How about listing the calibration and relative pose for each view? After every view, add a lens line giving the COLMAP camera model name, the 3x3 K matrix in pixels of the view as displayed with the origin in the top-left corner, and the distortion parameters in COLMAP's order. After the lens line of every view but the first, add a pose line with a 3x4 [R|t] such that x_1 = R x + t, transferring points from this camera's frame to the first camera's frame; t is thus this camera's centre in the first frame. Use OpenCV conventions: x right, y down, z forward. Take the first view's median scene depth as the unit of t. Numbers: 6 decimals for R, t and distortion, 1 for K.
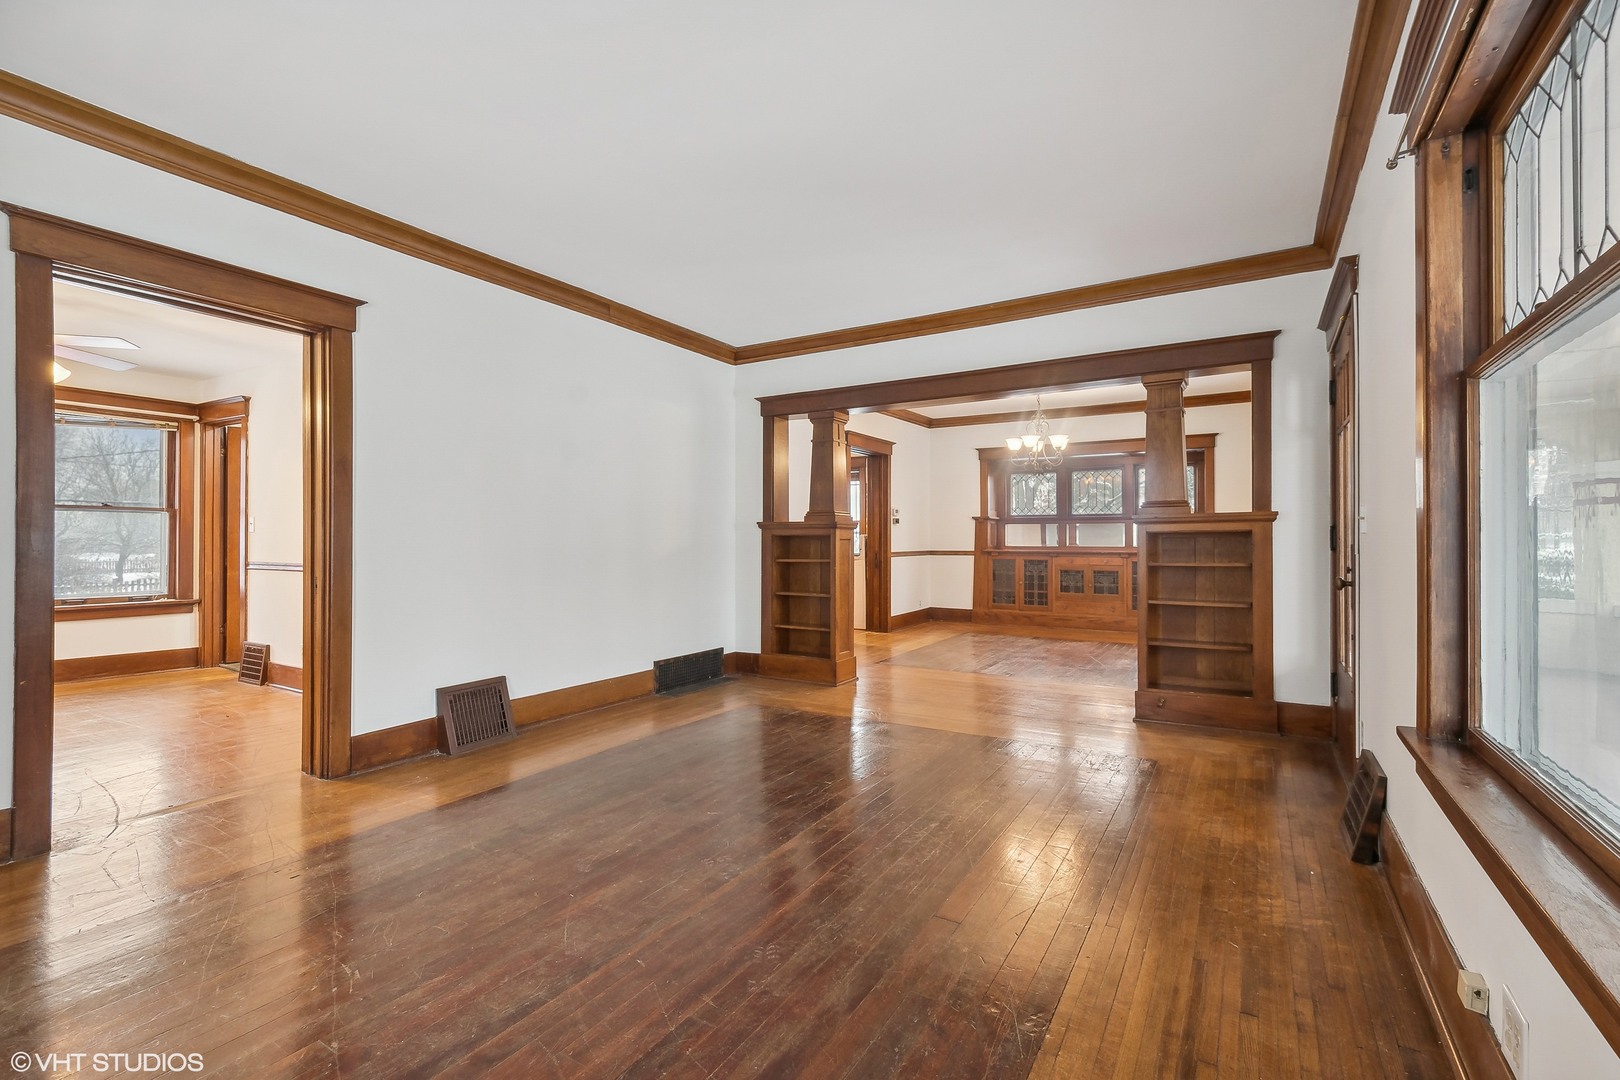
lens RADIAL K [[754.7, 0, 810.0], [0, 754.7, 540.0], [0, 0, 1]] dist [0.021090, 0.000003]
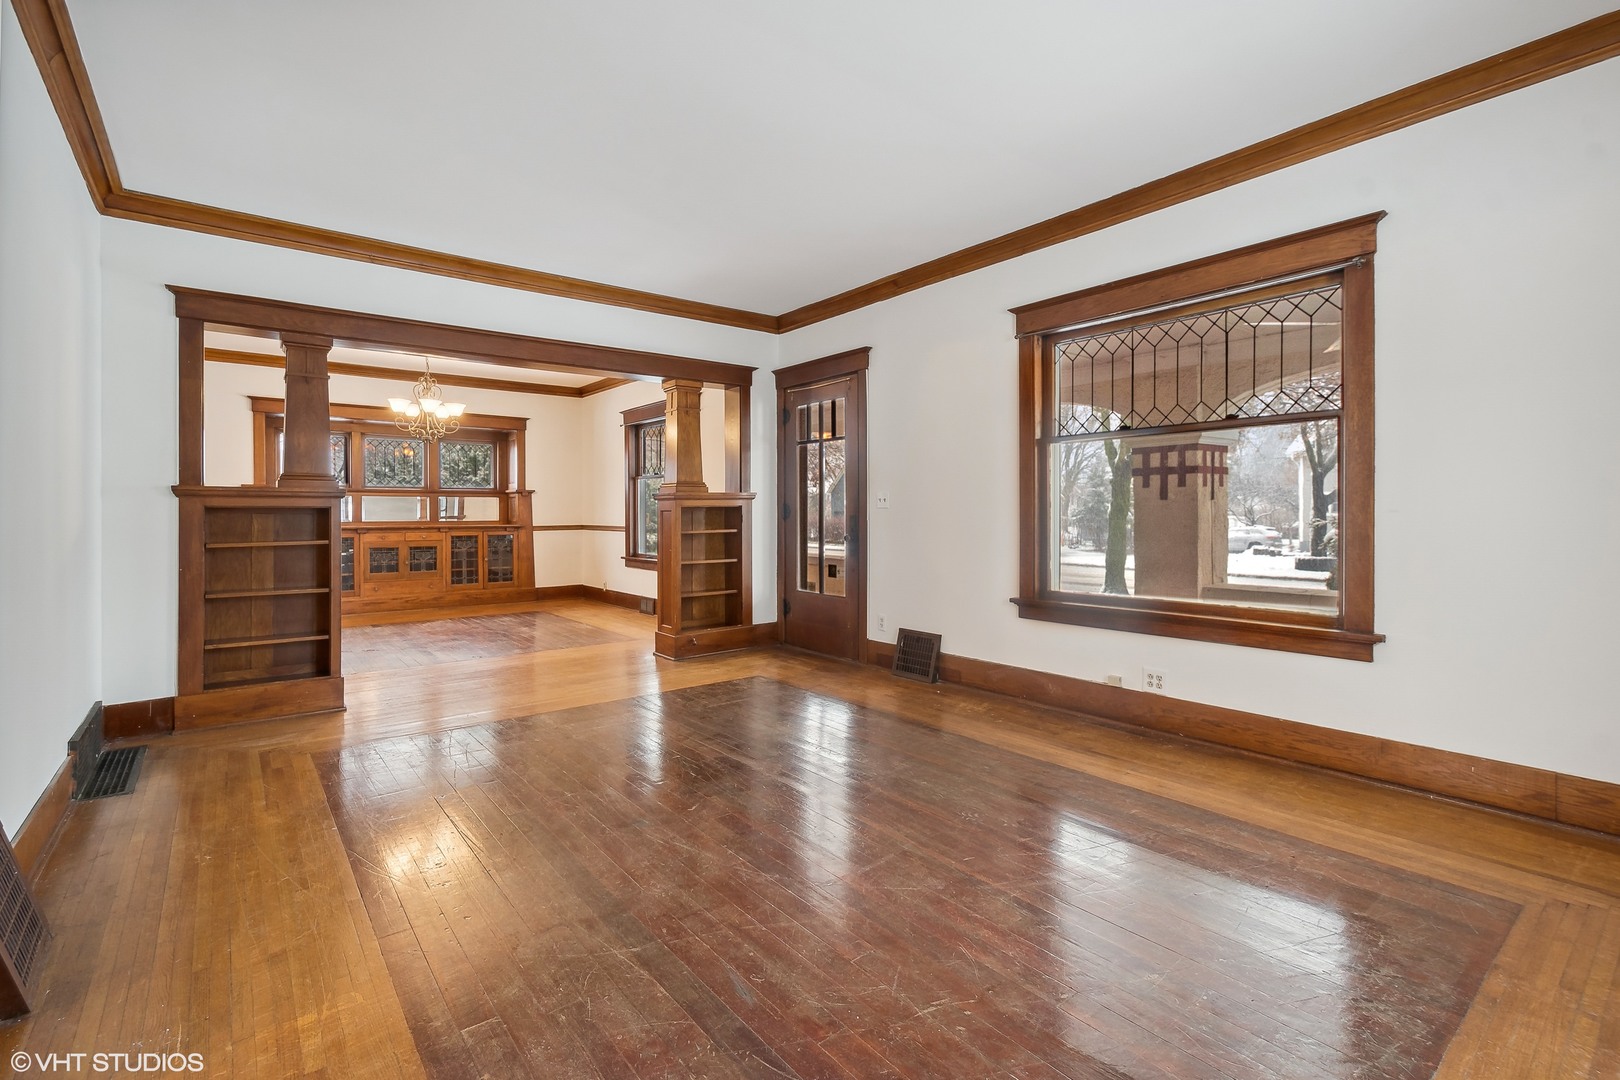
lens RADIAL K [[750.6, 0, 842.4], [0, 750.6, 525.1], [0, 0, 1]] dist [0.000036, -0.000196]
pose [[0.302779, -0.015296, 0.952938, -0.489813], [0.004008, 0.999883, 0.014776, 0.002027], [-0.953052, -0.000654, 0.302805, 0.287634]]
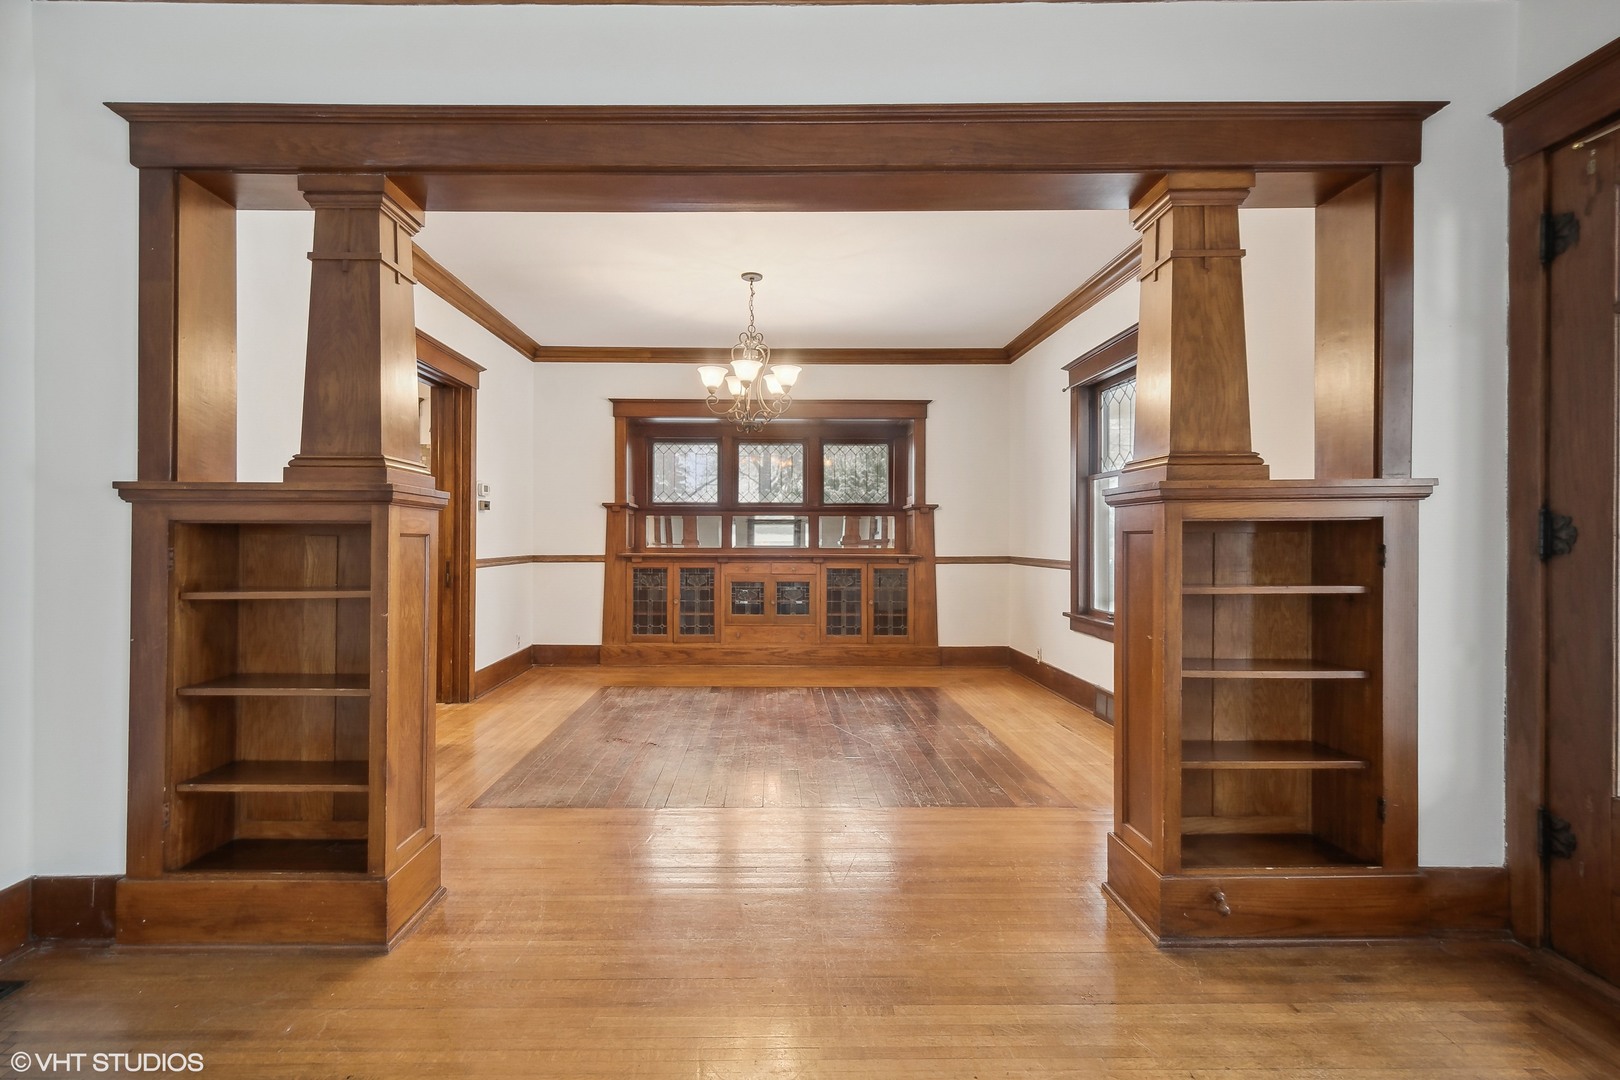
lens RADIAL K [[739.8, 0, 767.5], [0, 739.8, 537.7], [0, 0, 1]] dist [0.009970, 0.000036]
pose [[0.852696, 0.003652, 0.522394, 0.003692], [-0.002091, 0.999991, -0.003577, 0.001570], [-0.522403, 0.001958, 0.852697, 0.573100]]
